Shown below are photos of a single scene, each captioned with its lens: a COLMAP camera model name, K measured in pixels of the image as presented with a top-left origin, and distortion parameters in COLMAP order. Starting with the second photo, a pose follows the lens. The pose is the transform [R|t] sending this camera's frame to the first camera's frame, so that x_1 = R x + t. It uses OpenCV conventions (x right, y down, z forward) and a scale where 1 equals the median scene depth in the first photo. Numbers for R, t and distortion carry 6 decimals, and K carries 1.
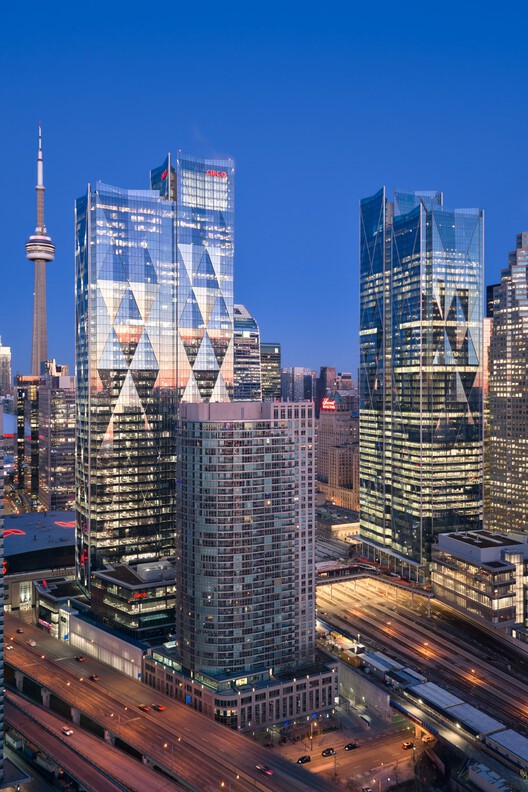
lens RADIAL K [[700.3, 0, 290.6], [0, 700.3, 358.7], [0, 0, 1]] dist [0.007943, -0.008345]
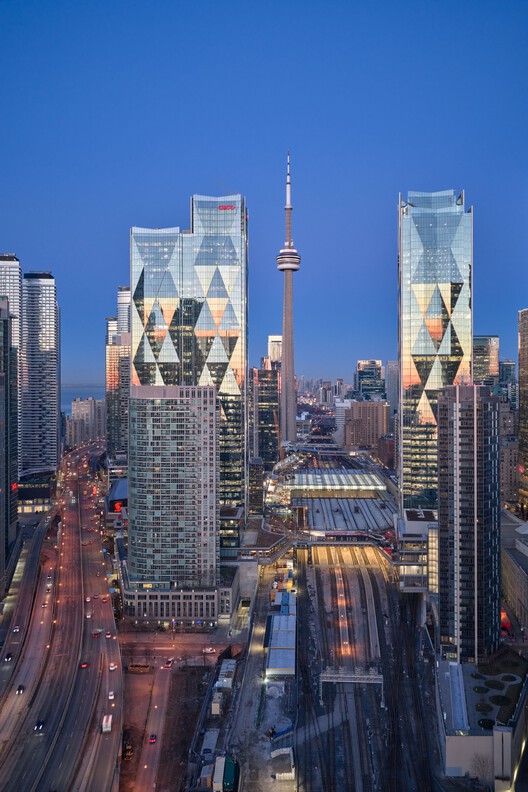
lens RADIAL K [[700.3, 0, 269.4], [0, 700.3, 349.1], [0, 0, 1]] dist [0.007943, -0.008345]
pose [[0.869789, -0.020644, -0.492992, 0.778452], [0.017105, 0.999785, -0.011687, 0.011384], [0.493127, 0.001732, 0.869955, -0.084869]]
